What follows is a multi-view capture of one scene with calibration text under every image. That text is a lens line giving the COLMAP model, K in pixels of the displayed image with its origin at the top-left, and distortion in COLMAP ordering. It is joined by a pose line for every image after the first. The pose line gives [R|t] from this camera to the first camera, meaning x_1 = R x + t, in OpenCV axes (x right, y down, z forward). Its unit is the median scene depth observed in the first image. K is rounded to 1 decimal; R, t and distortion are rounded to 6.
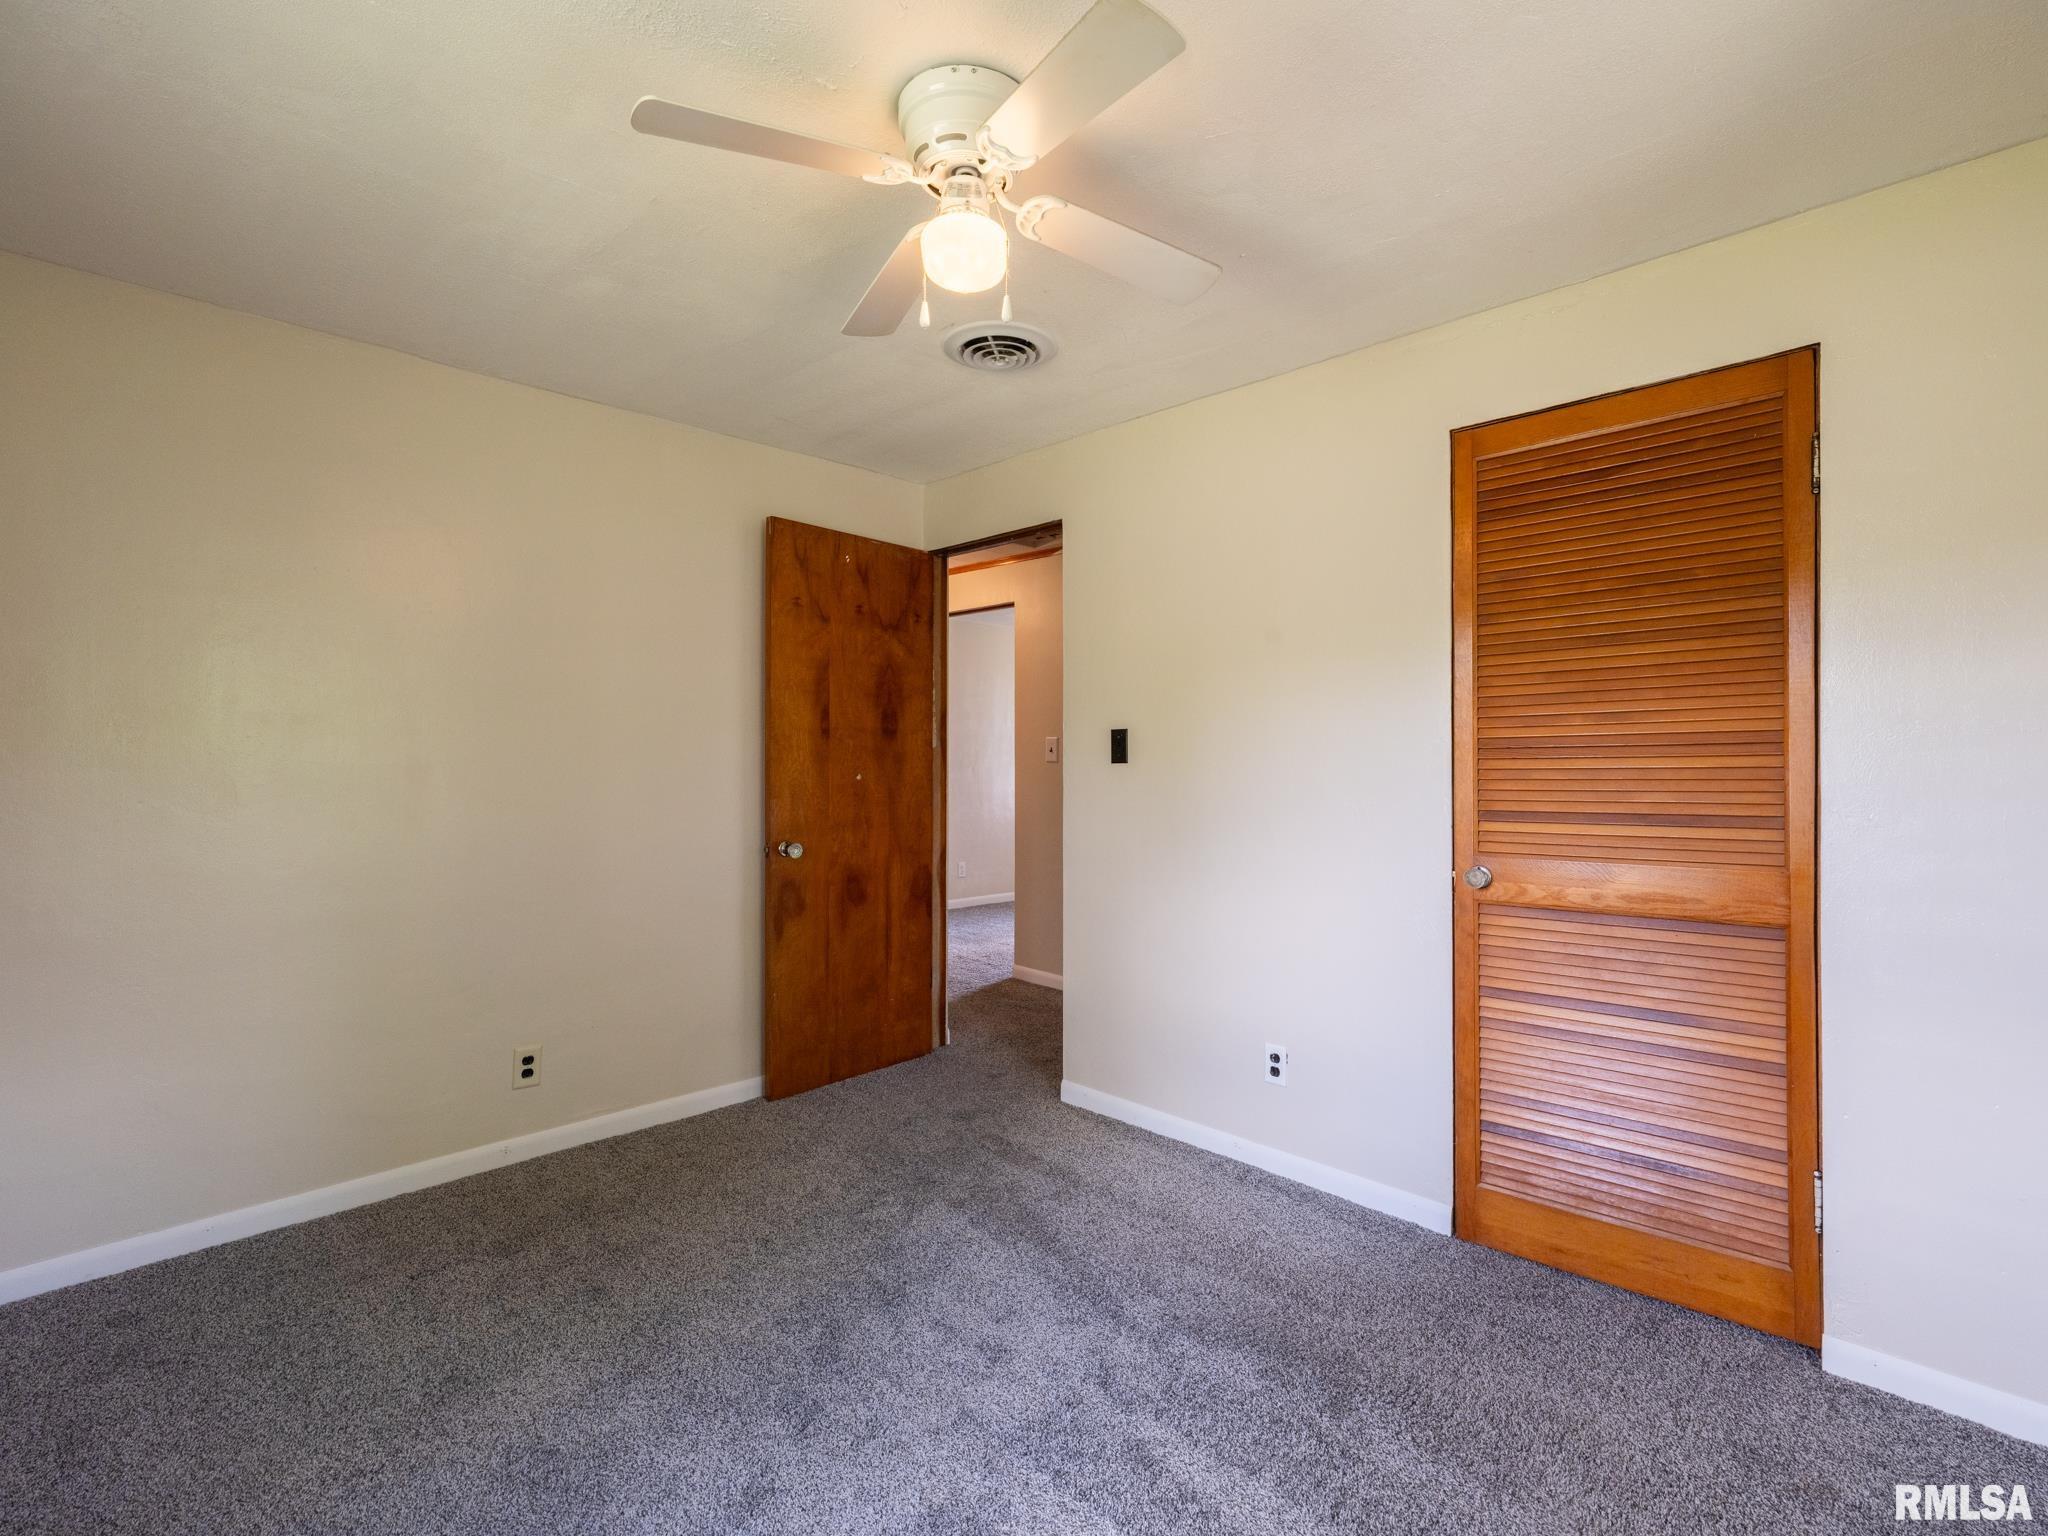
lens RADIAL K [[943.8, 0, 1021.4], [0, 943.8, 765.3], [0, 0, 1]] dist [-0.003351, 0.001811]
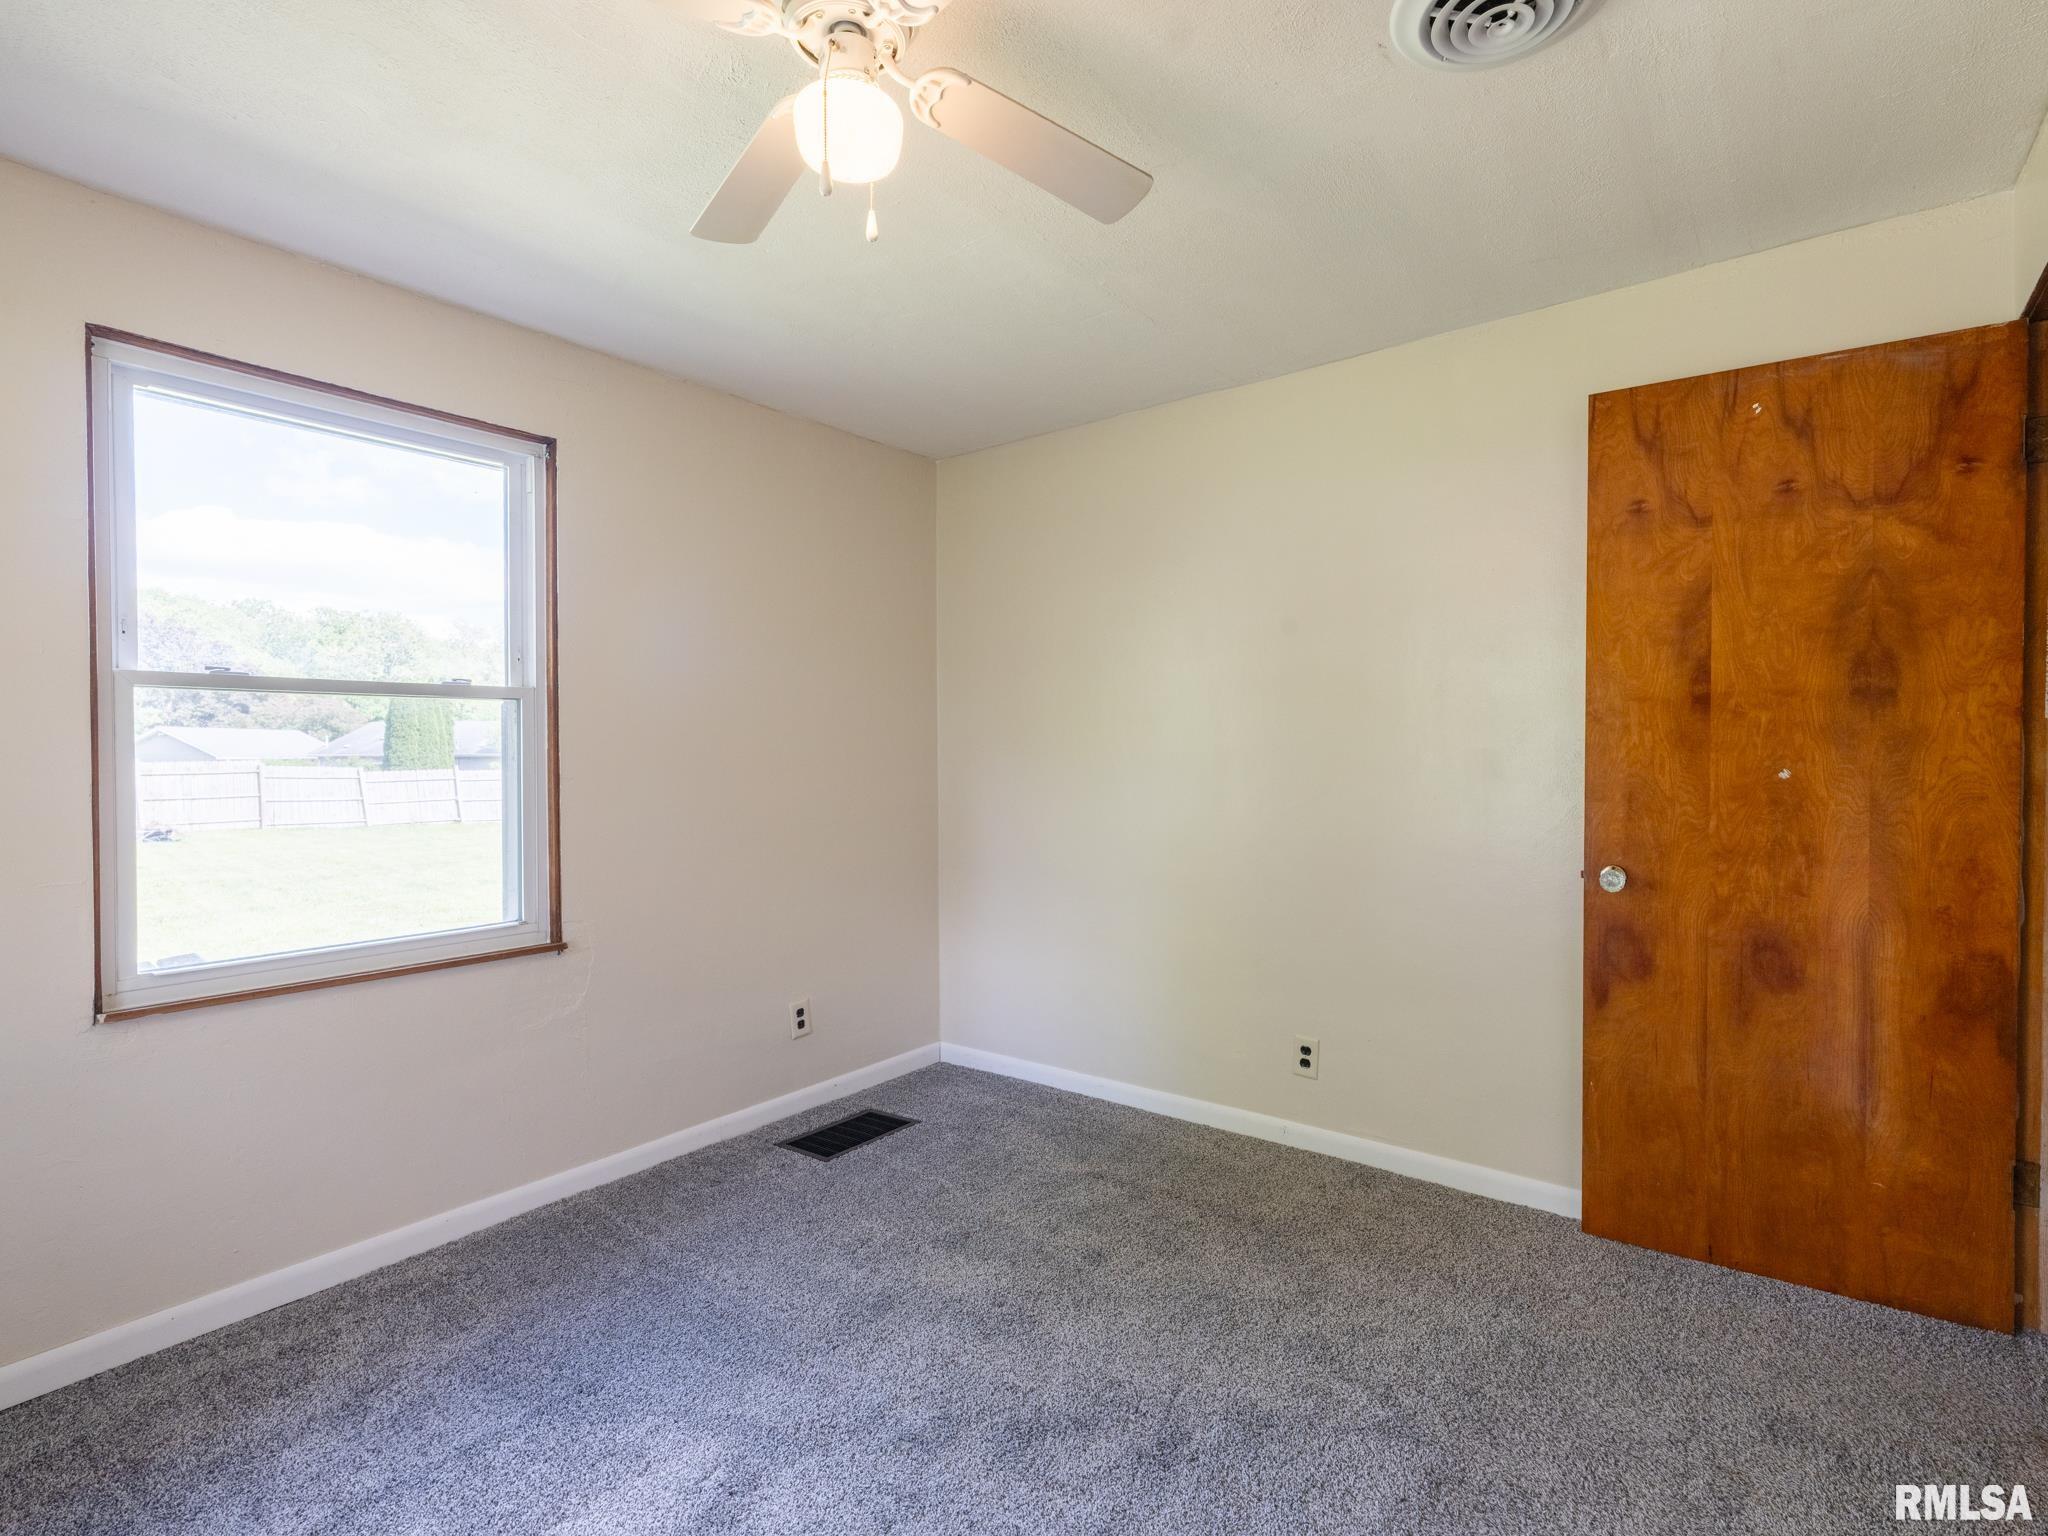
lens RADIAL K [[959.0, 0, 1031.1], [0, 959.0, 764.0], [0, 0, 1]] dist [-0.001448, 0.000881]
pose [[0.142992, 0.010435, -0.989669, 0.340025], [0.005670, 0.999919, 0.011363, -0.003216], [0.989708, -0.007236, 0.142922, 0.440506]]
